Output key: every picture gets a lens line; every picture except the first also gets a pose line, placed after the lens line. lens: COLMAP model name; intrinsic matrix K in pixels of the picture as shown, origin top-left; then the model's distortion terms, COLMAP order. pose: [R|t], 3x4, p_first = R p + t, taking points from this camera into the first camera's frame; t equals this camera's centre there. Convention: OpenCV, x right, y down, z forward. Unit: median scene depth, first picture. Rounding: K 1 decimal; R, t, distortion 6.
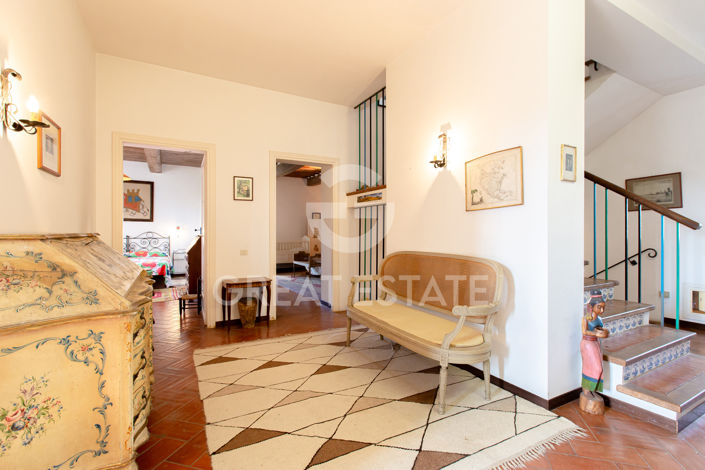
lens RADIAL K [[326.8, 0, 351.5], [0, 326.8, 230.4], [0, 0, 1]] dist [0.003924, 0.001032]
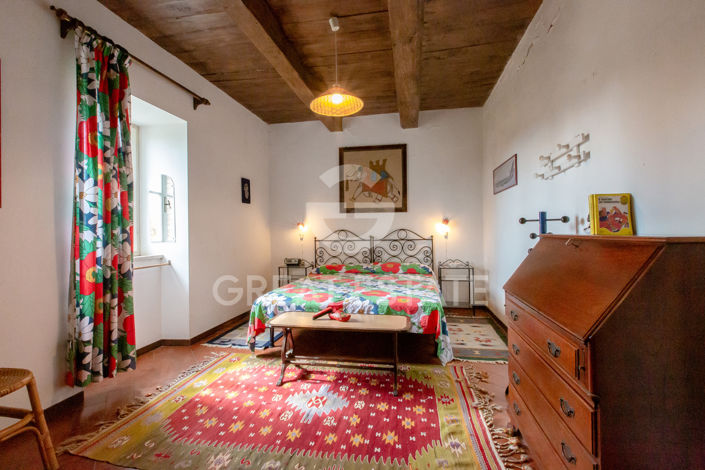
lens RADIAL K [[326.8, 0, 353.6], [0, 326.8, 233.1], [0, 0, 1]] dist [0.003924, 0.001032]
pose [[0.765759, -0.011210, -0.643029, -0.305513], [0.018854, 0.999810, 0.005022, 0.006830], [0.642851, -0.015969, 0.765825, 0.493867]]
